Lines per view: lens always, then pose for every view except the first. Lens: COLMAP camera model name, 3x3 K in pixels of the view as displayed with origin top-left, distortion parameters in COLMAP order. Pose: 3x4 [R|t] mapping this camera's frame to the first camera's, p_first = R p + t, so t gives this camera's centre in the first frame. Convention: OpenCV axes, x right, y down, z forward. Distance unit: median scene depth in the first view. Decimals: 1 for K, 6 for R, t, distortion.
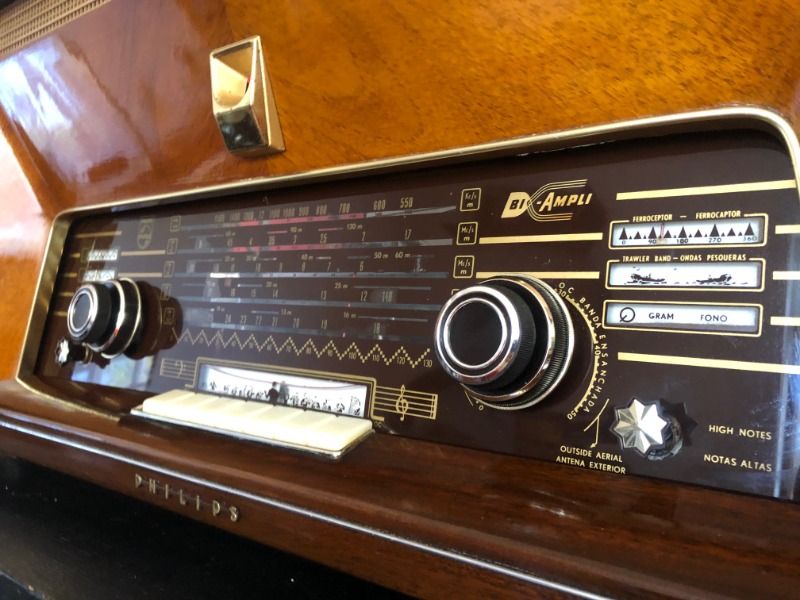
lens RADIAL K [[666.5, 0, 392.1], [0, 666.5, 297.2], [0, 0, 1]] dist [0.018761, -0.005245]
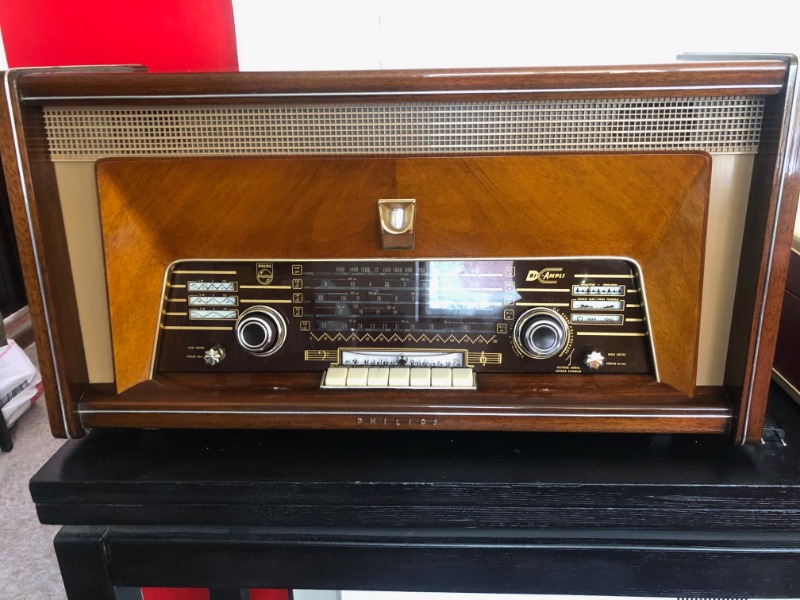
lens RADIAL K [[666.5, 0, 392.1], [0, 666.5, 297.2], [0, 0, 1]] dist [0.018761, -0.005245]
pose [[0.840726, -0.166398, 0.515258, -1.608164], [0.036213, 0.966757, 0.253119, -0.738919], [-0.540248, -0.194145, 0.818804, -0.790276]]
